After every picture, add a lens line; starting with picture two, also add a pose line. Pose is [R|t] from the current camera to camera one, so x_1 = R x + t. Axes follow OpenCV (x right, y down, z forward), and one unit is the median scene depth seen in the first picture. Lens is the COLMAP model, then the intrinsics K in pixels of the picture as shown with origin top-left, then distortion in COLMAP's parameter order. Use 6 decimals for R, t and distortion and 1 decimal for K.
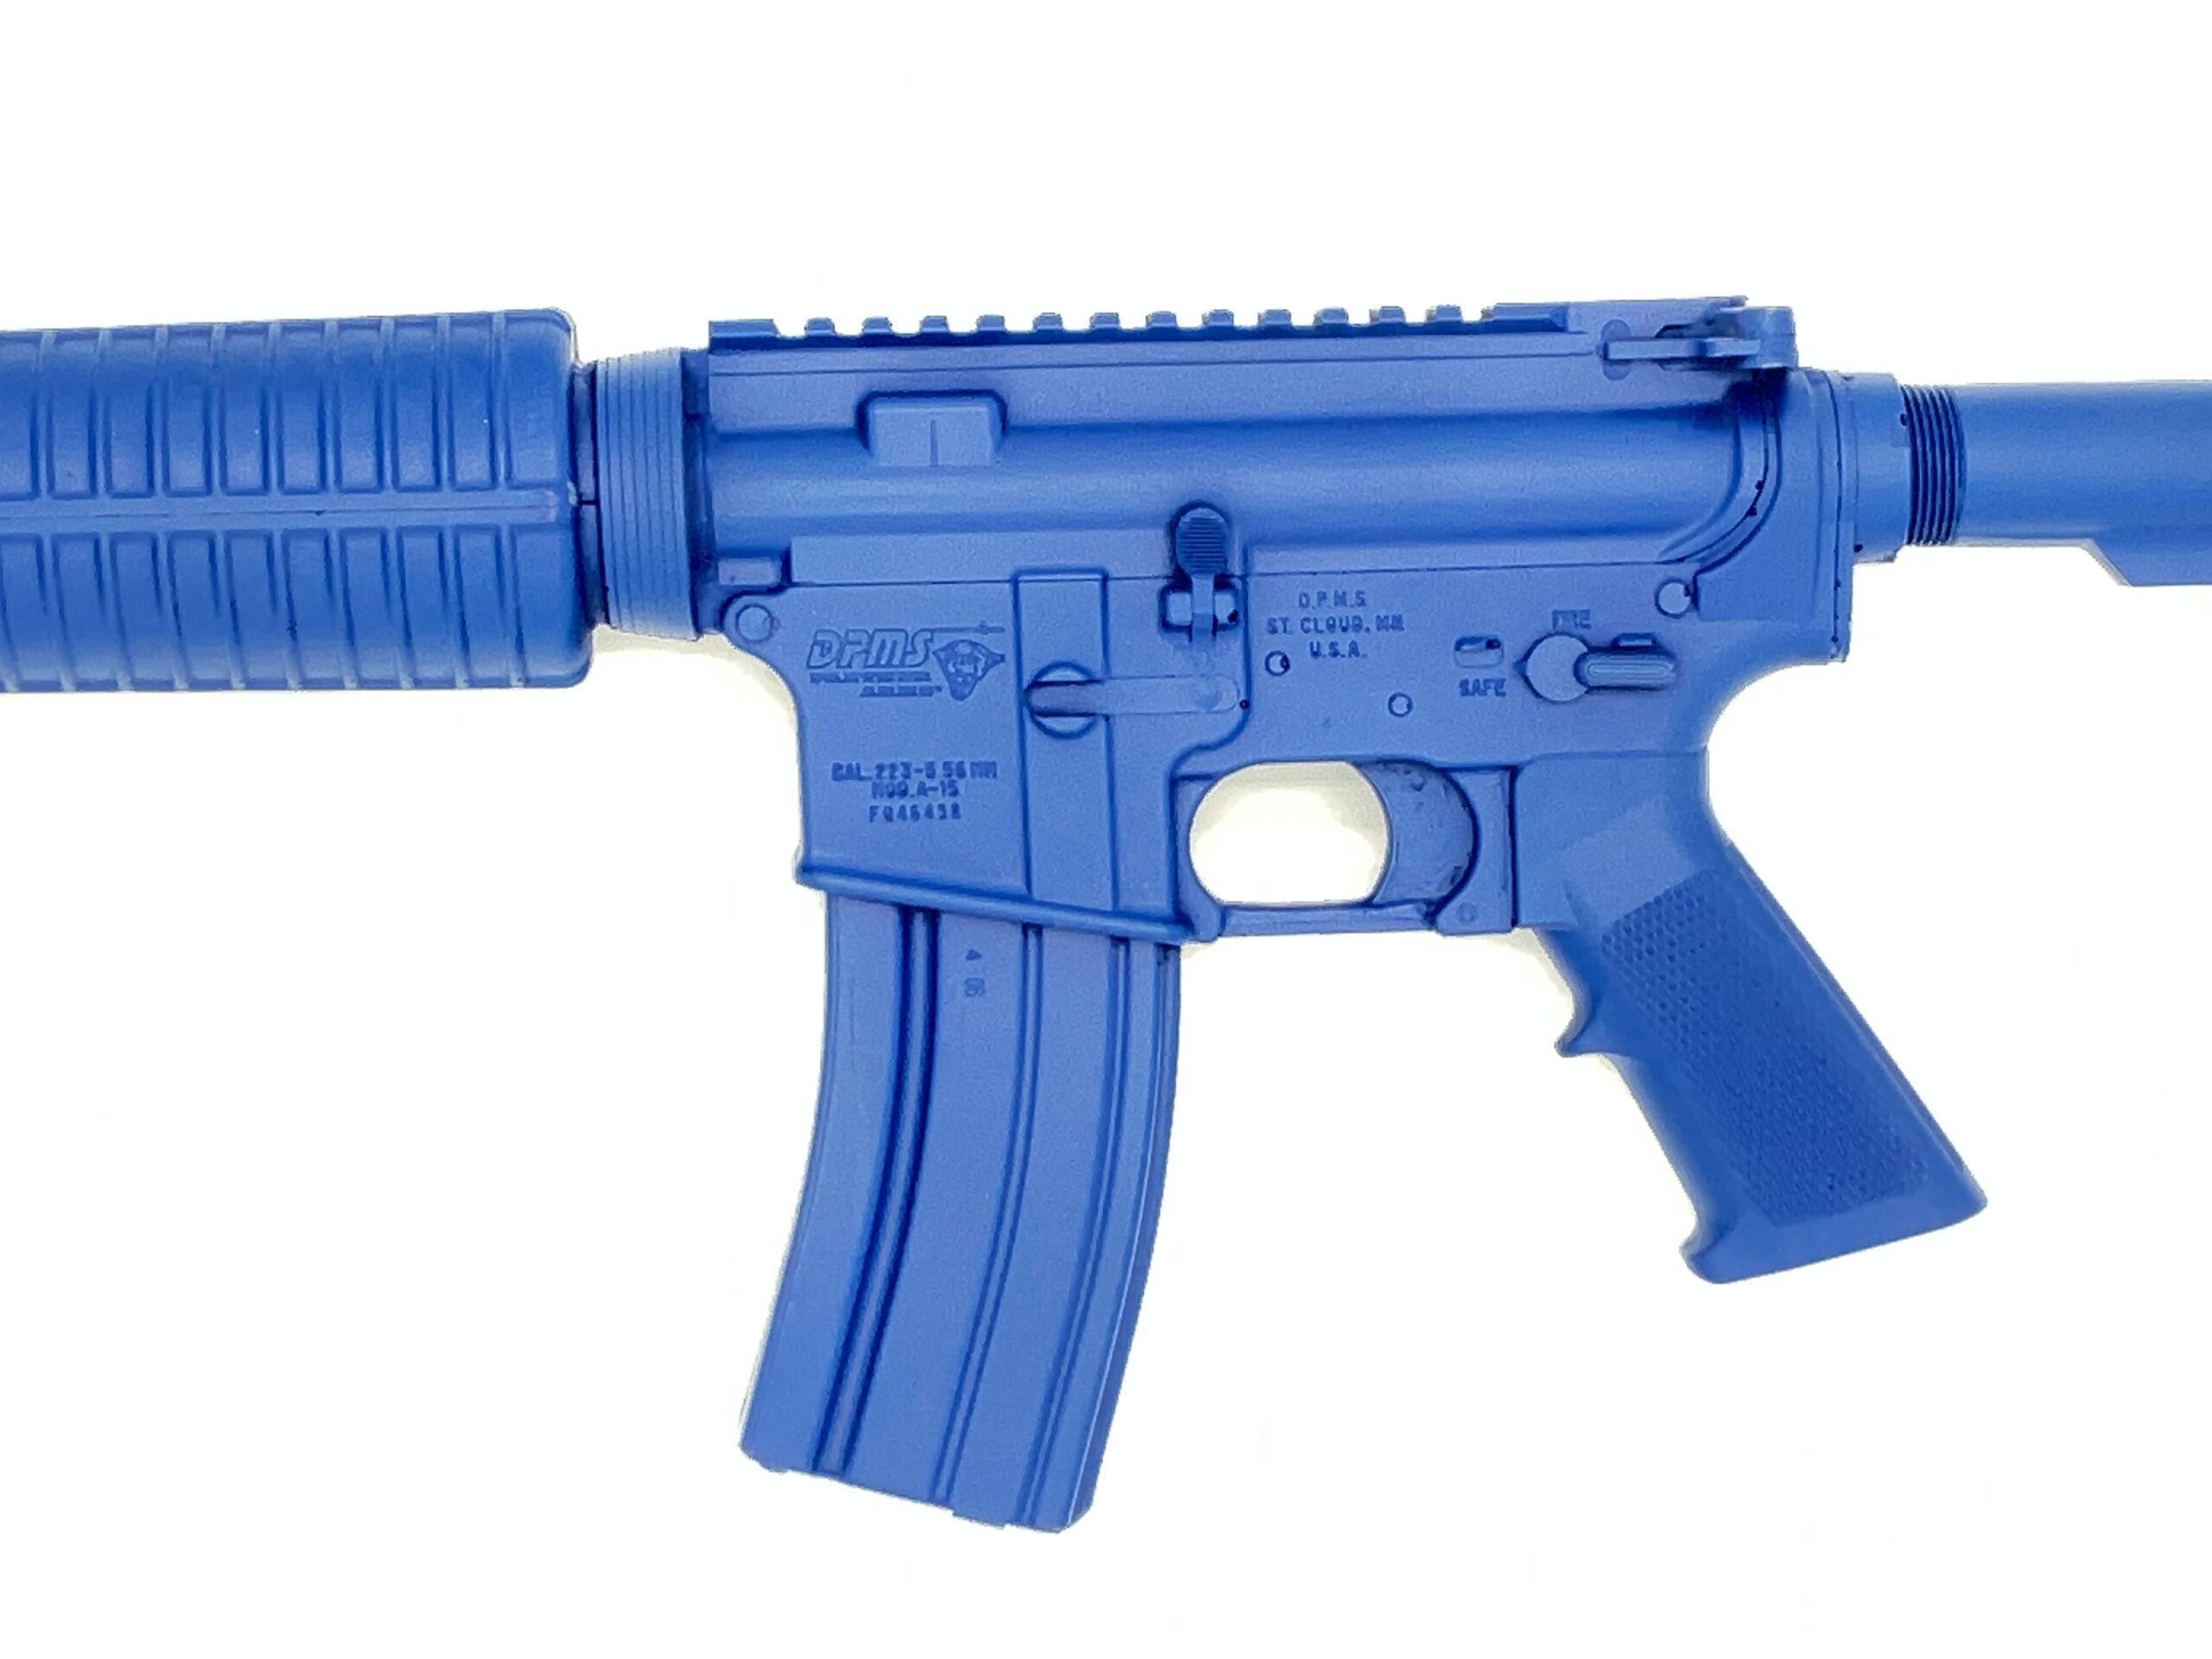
lens RADIAL K [[5232.1, 0, 1203.2], [0, 5232.1, 830.7], [0, 0, 1]] dist [0.469566, -3.560692]
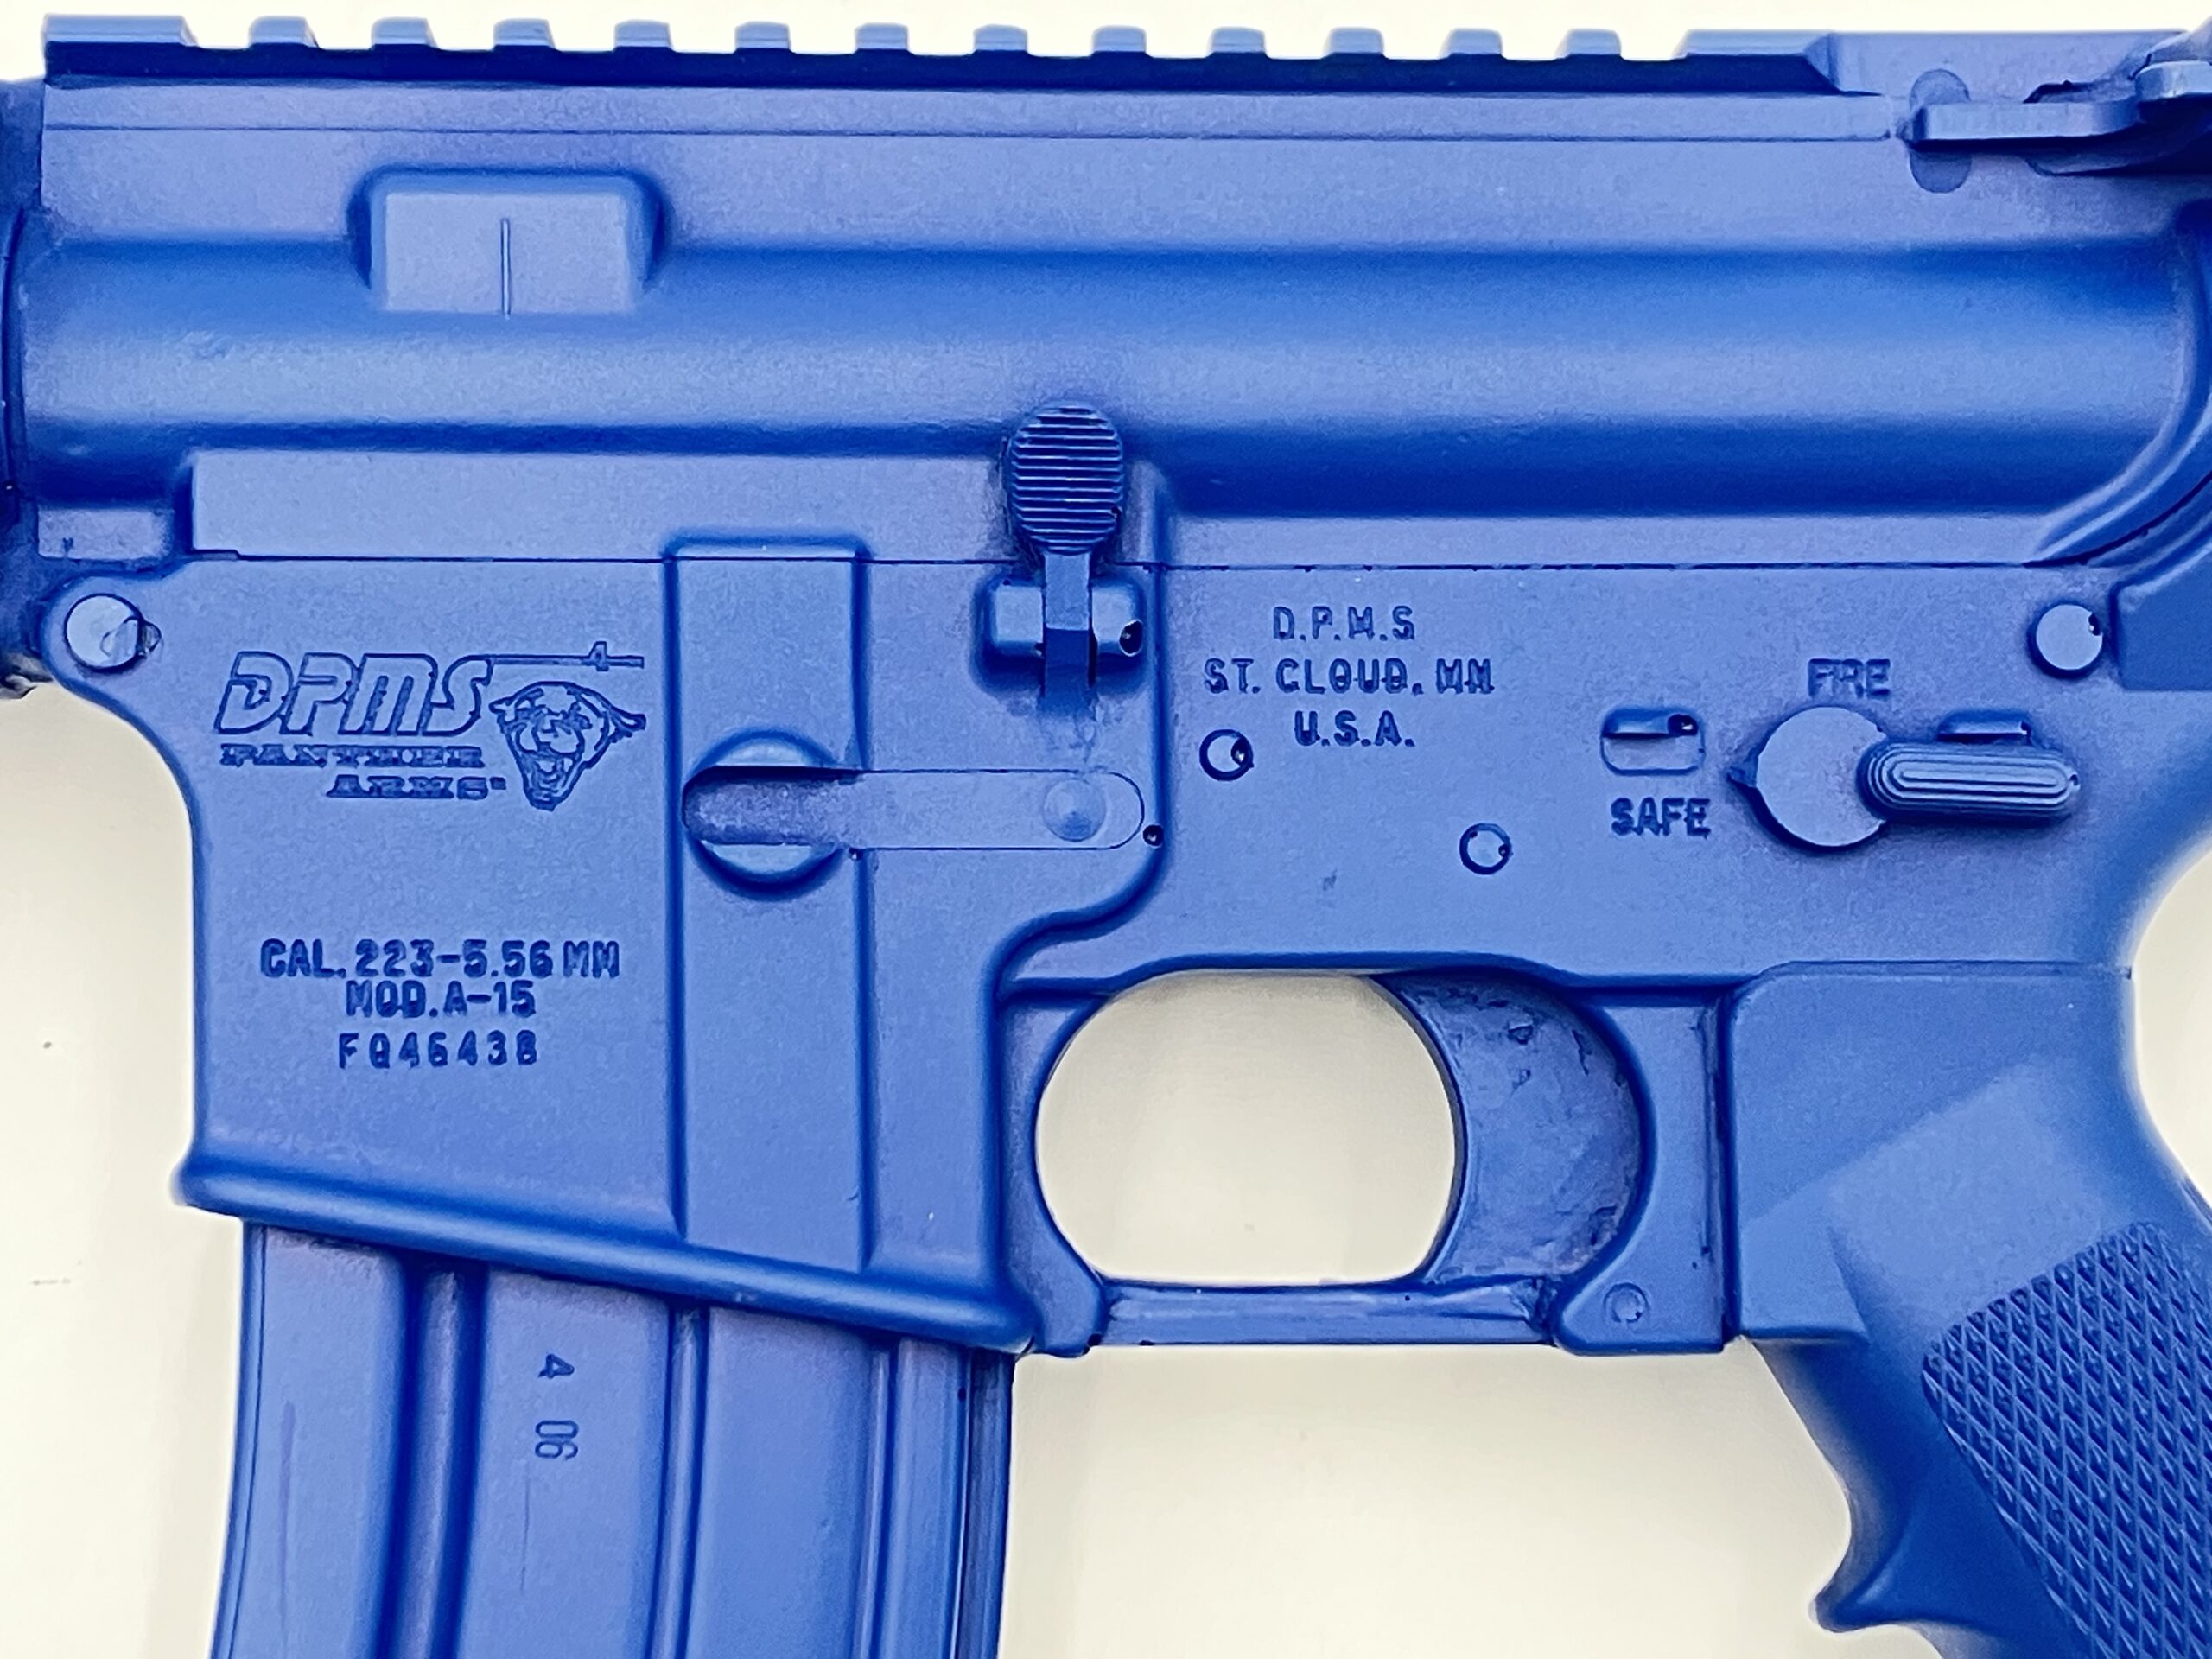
lens RADIAL K [[4510.8, 0, 1110.5], [0, 4510.8, 829.3], [0, 0, 1]] dist [0.183919, -0.174297]
pose [[0.999555, 0.014740, -0.025947, 0.014516], [-0.019442, 0.981303, -0.191482, 0.053041], [0.022640, 0.191902, 0.981153, 0.604891]]
